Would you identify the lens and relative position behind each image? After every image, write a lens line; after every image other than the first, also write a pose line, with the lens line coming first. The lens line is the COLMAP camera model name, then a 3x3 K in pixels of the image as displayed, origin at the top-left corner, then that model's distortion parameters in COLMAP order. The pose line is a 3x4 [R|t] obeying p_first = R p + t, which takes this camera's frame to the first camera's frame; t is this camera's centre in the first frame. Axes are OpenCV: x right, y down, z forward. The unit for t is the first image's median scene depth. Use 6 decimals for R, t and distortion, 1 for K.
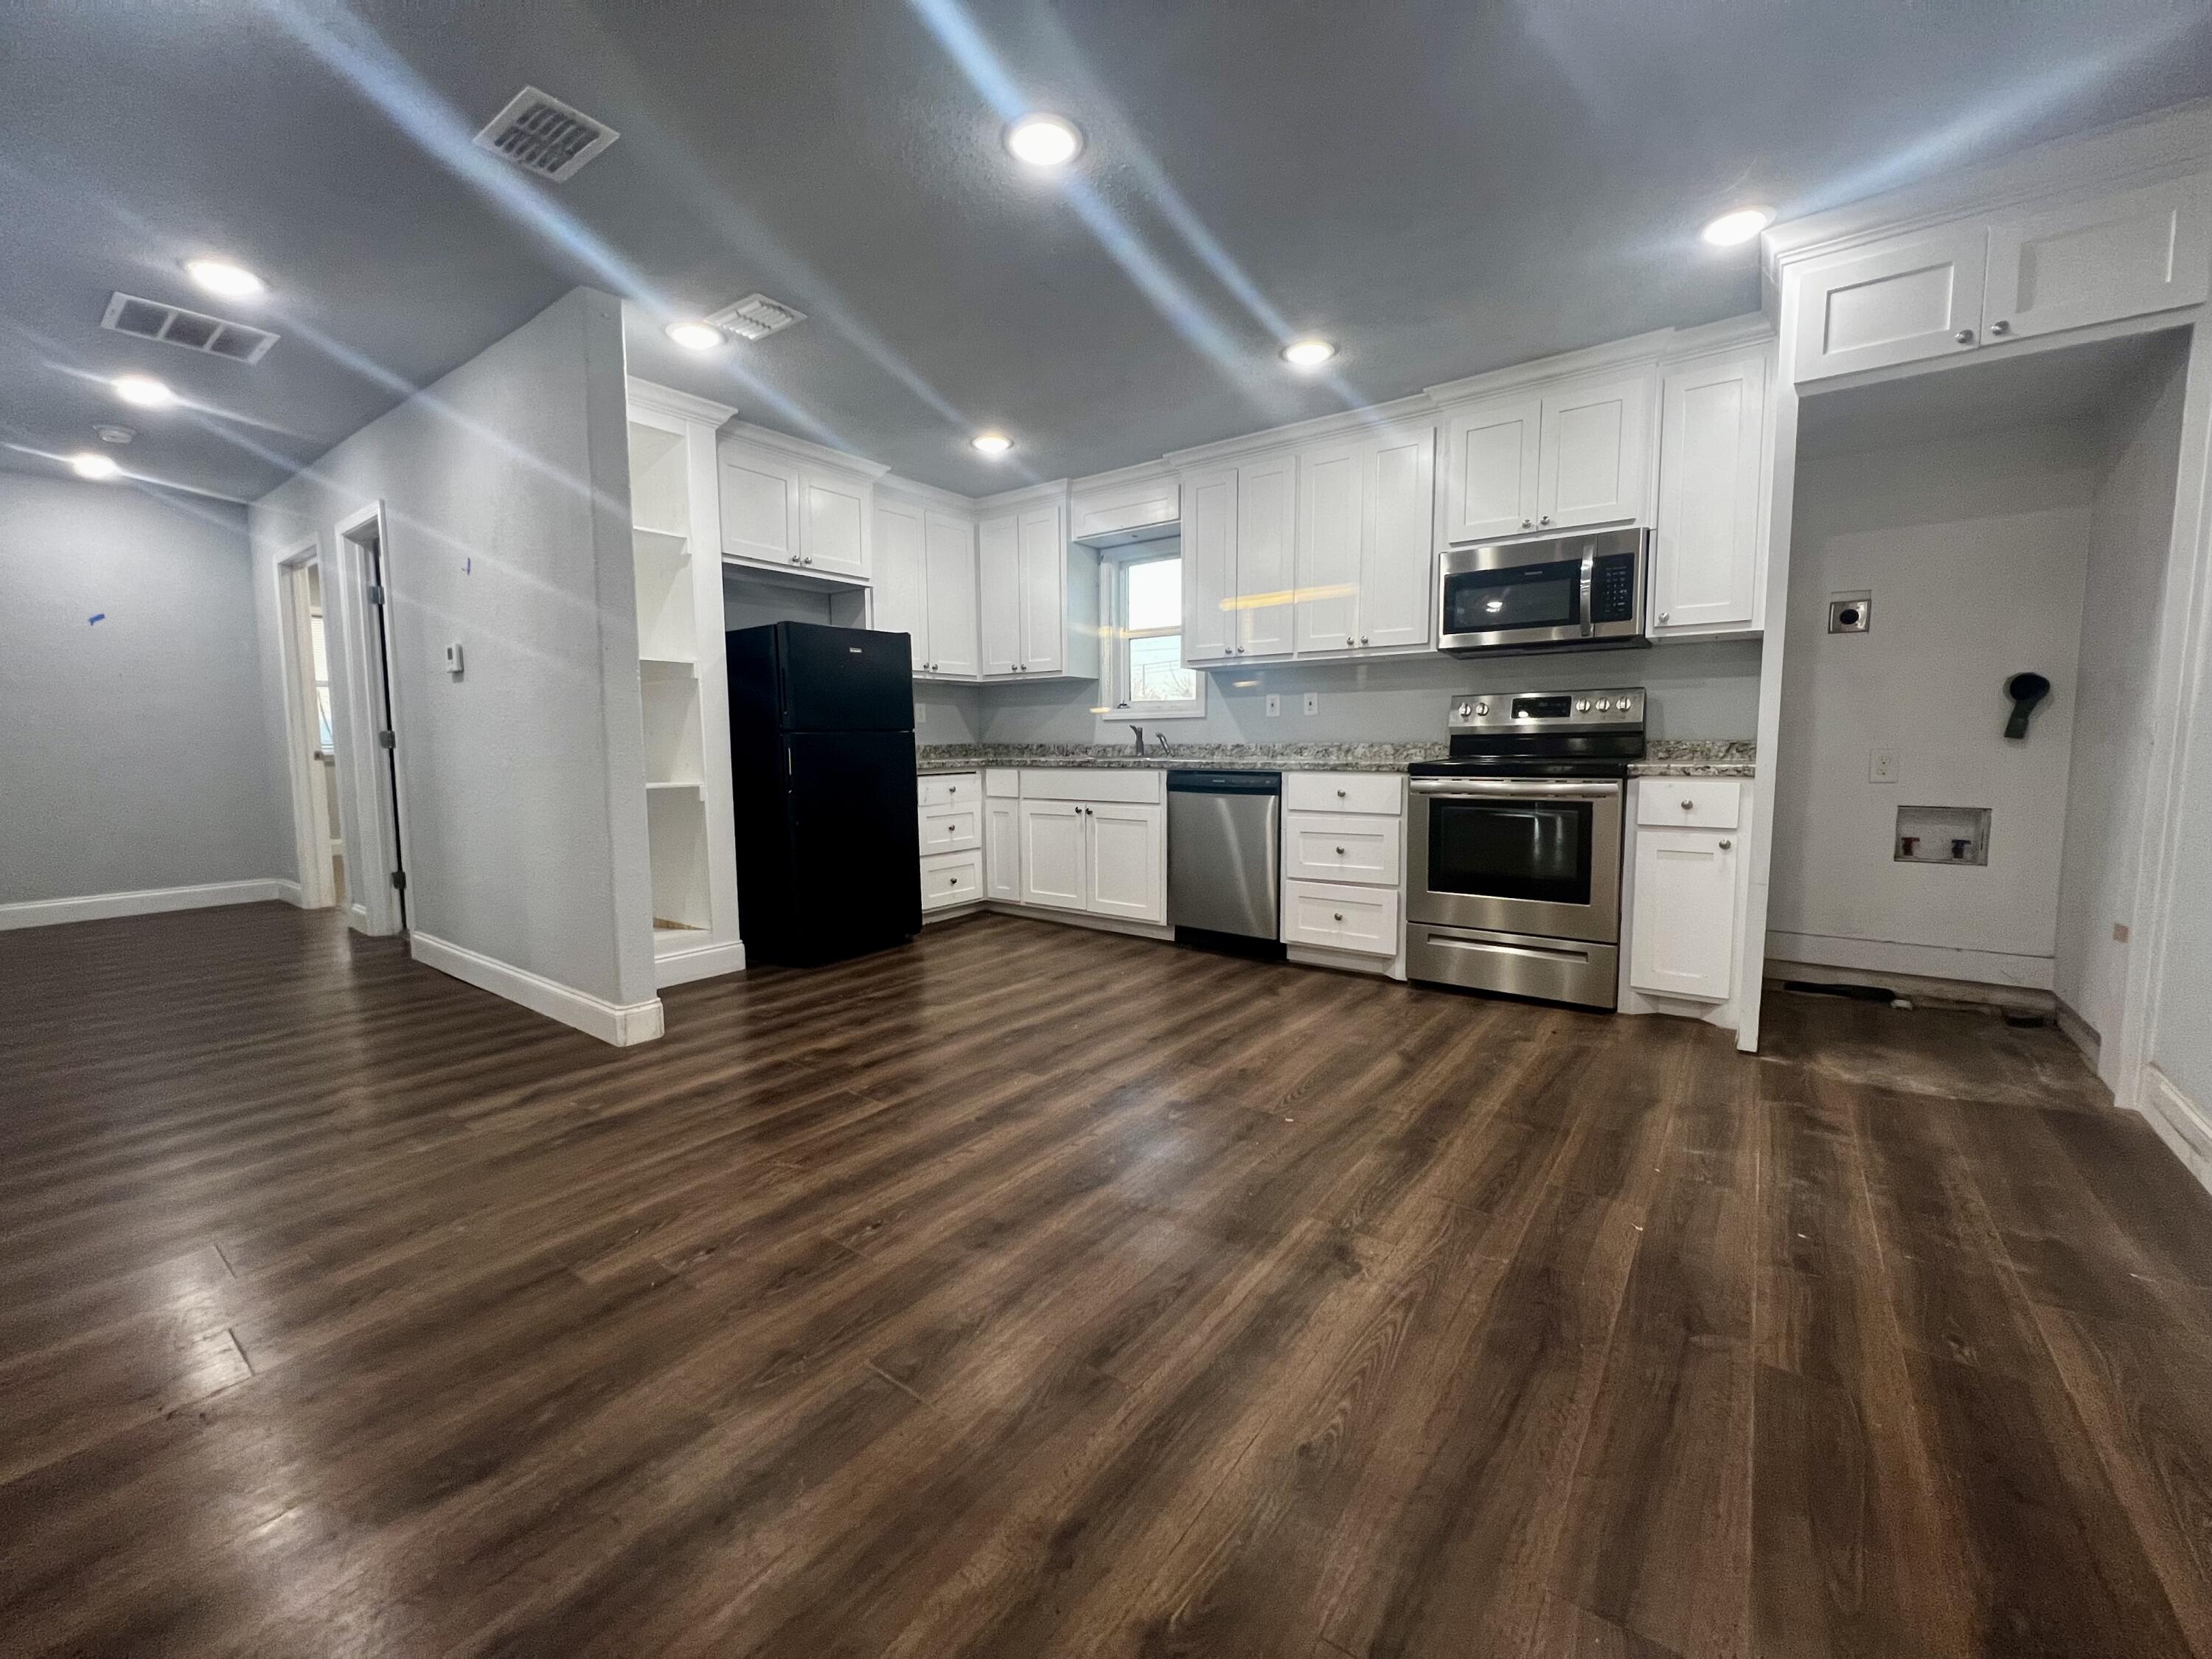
lens RADIAL K [[890.7, 0, 1108.0], [0, 890.7, 826.8], [0, 0, 1]] dist [0.001967, 0.000372]
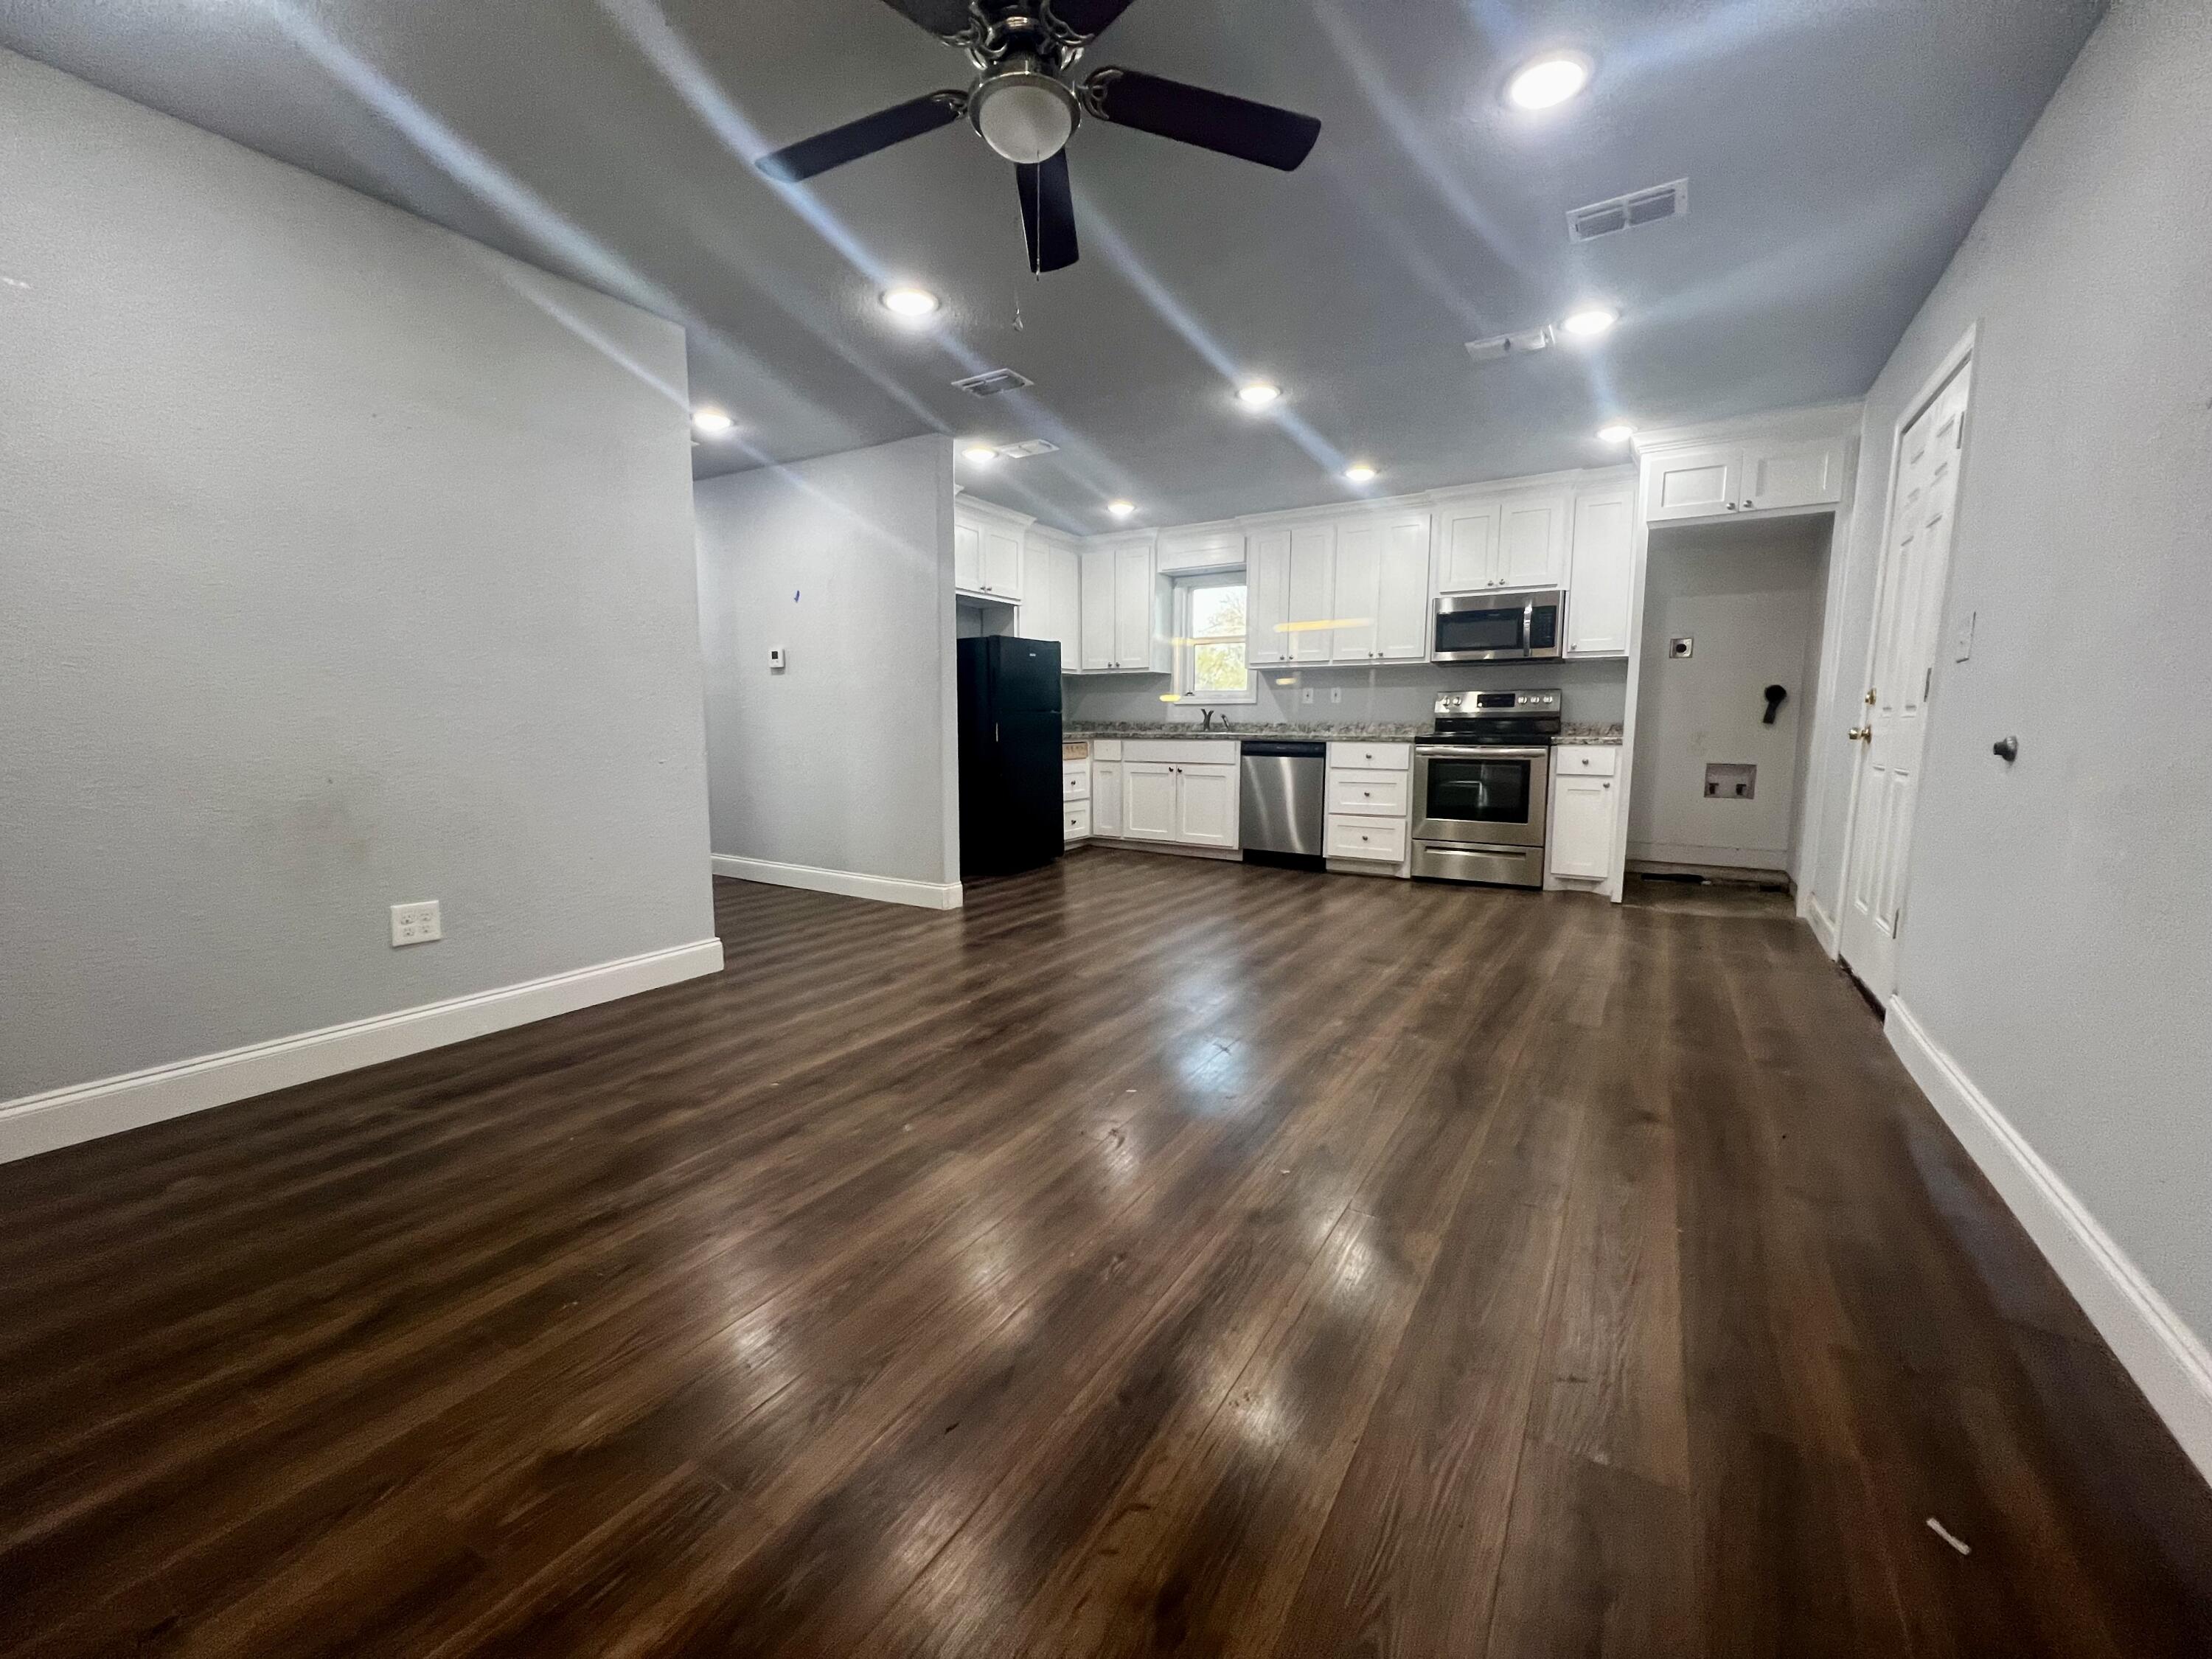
lens RADIAL K [[891.0, 0, 1103.3], [0, 891.0, 832.7], [0, 0, 1]] dist [-0.000060, -0.000148]
pose [[0.996662, -0.001613, 0.081623, -0.317579], [-0.000771, 0.999574, 0.029167, 0.049974], [-0.081635, -0.029133, 0.996236, -0.486566]]
